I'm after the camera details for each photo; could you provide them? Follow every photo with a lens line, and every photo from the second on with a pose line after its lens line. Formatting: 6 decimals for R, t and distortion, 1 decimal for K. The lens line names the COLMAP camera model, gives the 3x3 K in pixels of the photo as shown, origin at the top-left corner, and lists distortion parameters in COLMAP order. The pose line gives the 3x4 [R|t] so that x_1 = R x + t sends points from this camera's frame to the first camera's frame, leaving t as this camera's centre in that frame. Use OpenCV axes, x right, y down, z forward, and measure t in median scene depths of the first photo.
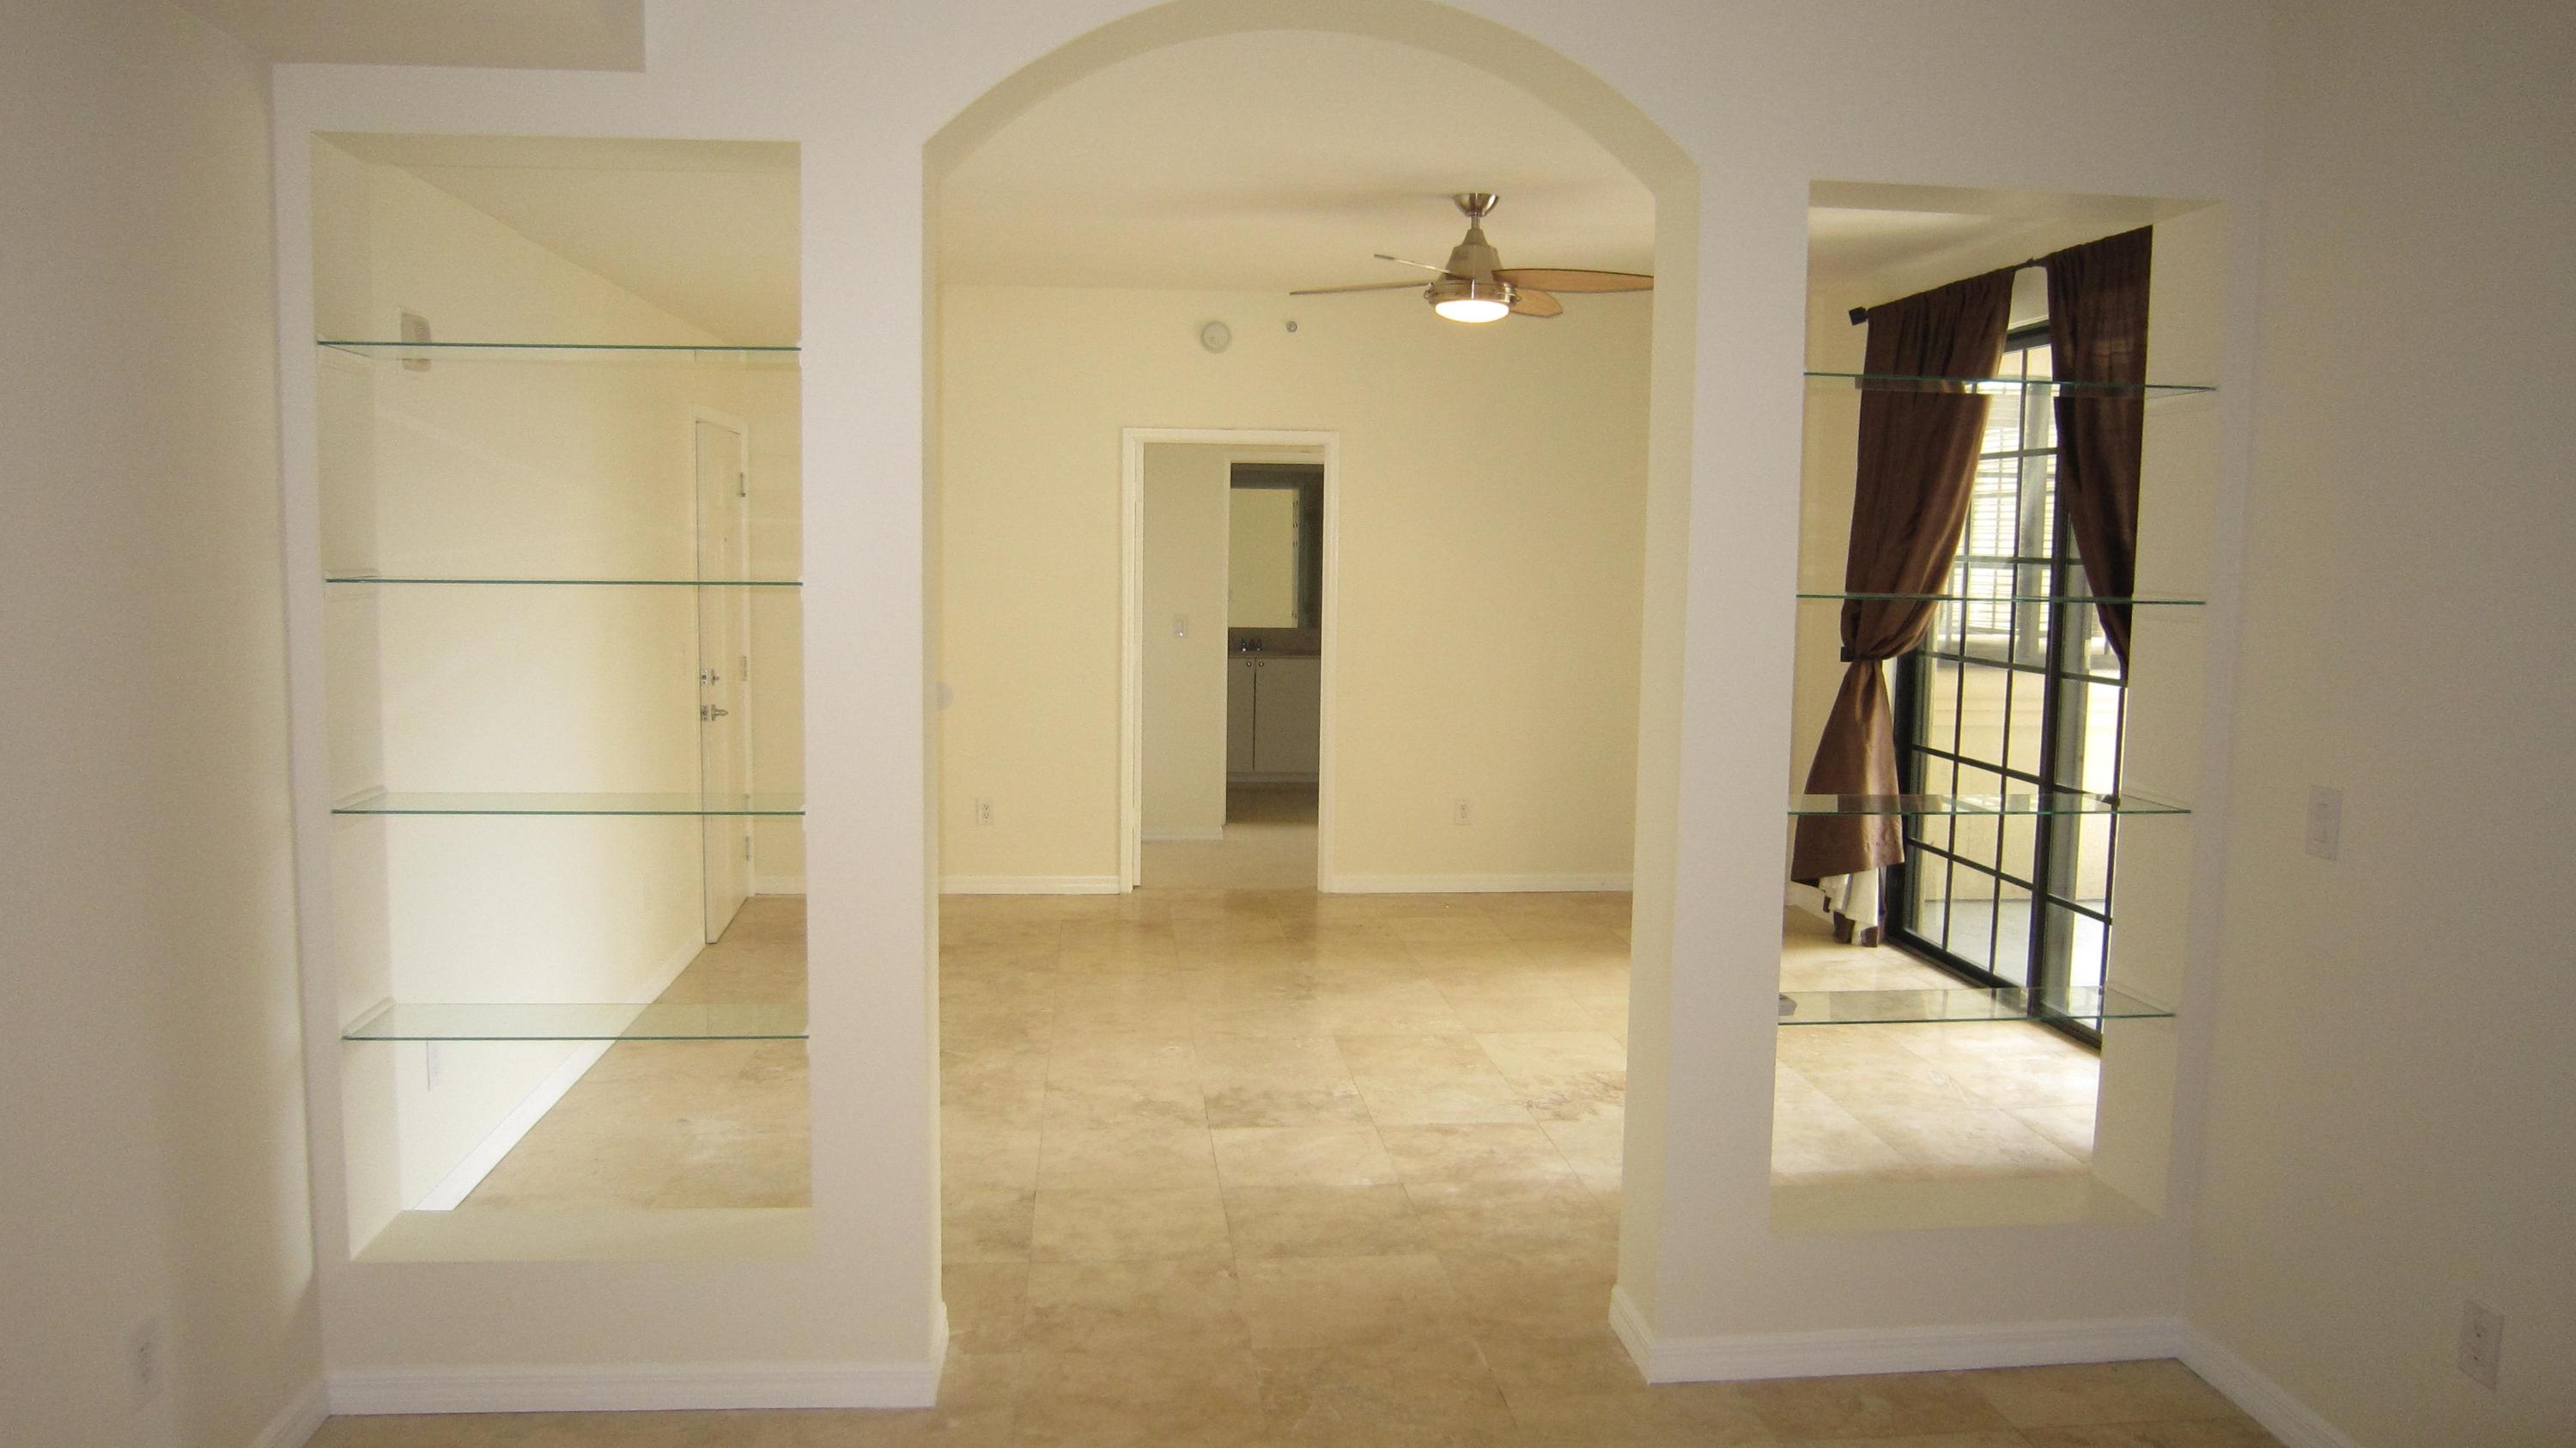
lens RADIAL K [[1808.3, 0, 1288.0], [0, 1808.3, 724.0], [0, 0, 1]] dist [-0.058594, 0.003222]
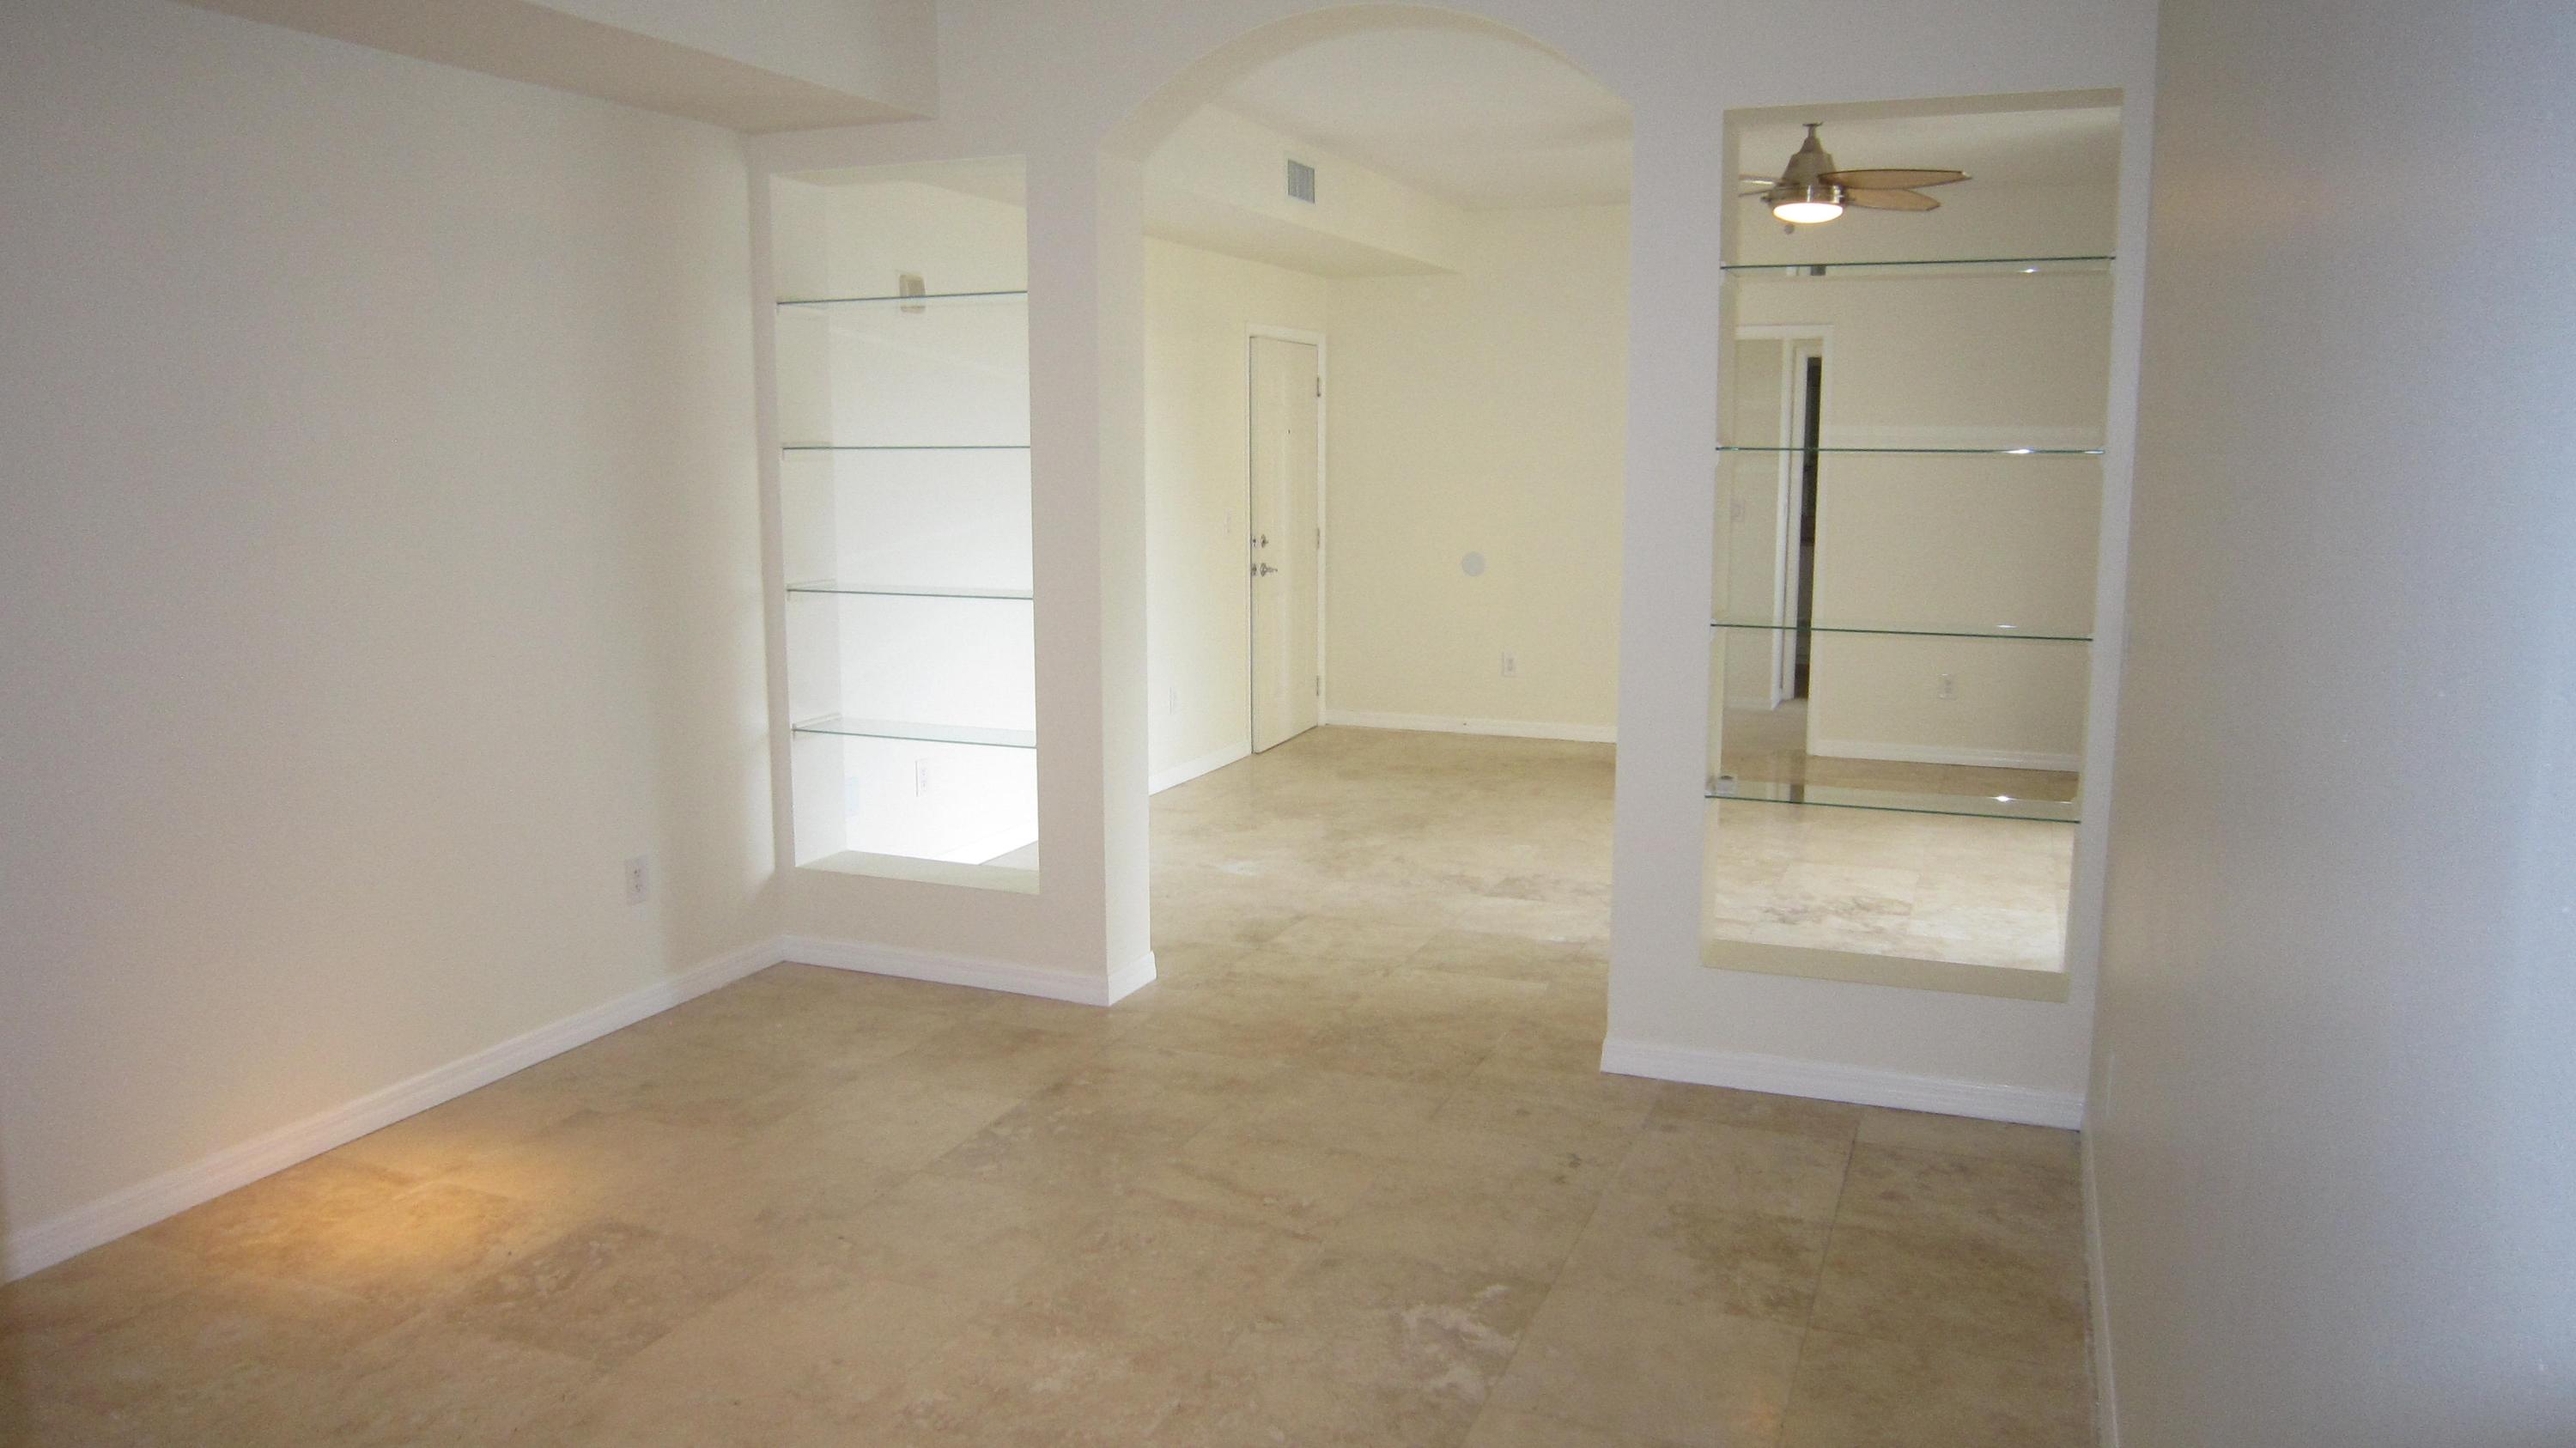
lens RADIAL K [[1808.3, 0, 1288.0], [0, 1808.3, 724.0], [0, 0, 1]] dist [-0.058594, 0.003222]
pose [[0.882474, 0.057369, -0.466849, 0.414089], [-0.033737, 0.997698, 0.058831, 0.037159], [0.469149, -0.036167, 0.882378, -0.161880]]
